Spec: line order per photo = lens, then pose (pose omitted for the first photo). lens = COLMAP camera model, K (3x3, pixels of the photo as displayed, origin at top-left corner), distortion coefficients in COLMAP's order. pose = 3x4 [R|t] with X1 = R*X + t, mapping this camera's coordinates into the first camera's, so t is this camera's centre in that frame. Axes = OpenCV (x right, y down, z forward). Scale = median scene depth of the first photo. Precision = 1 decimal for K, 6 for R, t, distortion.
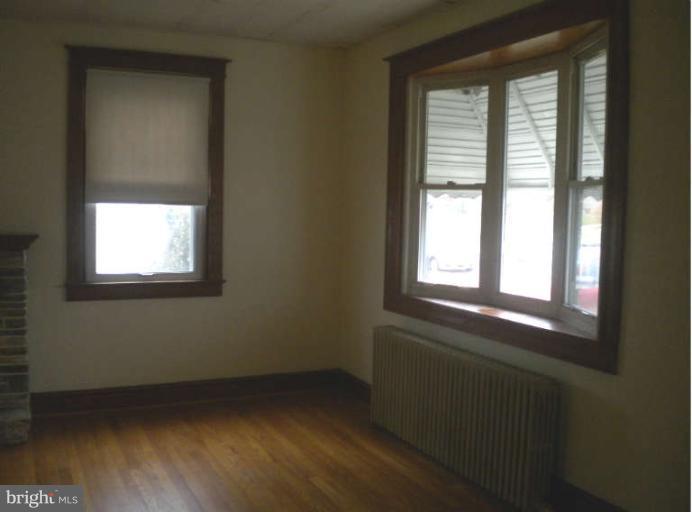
lens RADIAL K [[723.6, 0, 346.0], [0, 723.6, 256.0], [0, 0, 1]] dist [0.115705, -0.654654]
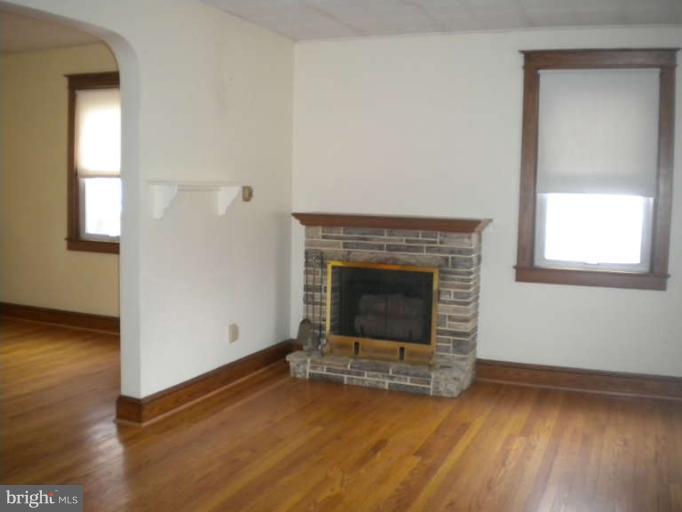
lens RADIAL K [[721.8, 0, 341.0], [0, 721.8, 256.0], [0, 0, 1]] dist [-0.059122, -0.201505]
pose [[0.692891, 0.066459, -0.717973, 0.228385], [-0.055572, 0.997704, 0.038722, -0.004186], [0.718897, 0.013069, 0.694993, 0.040243]]
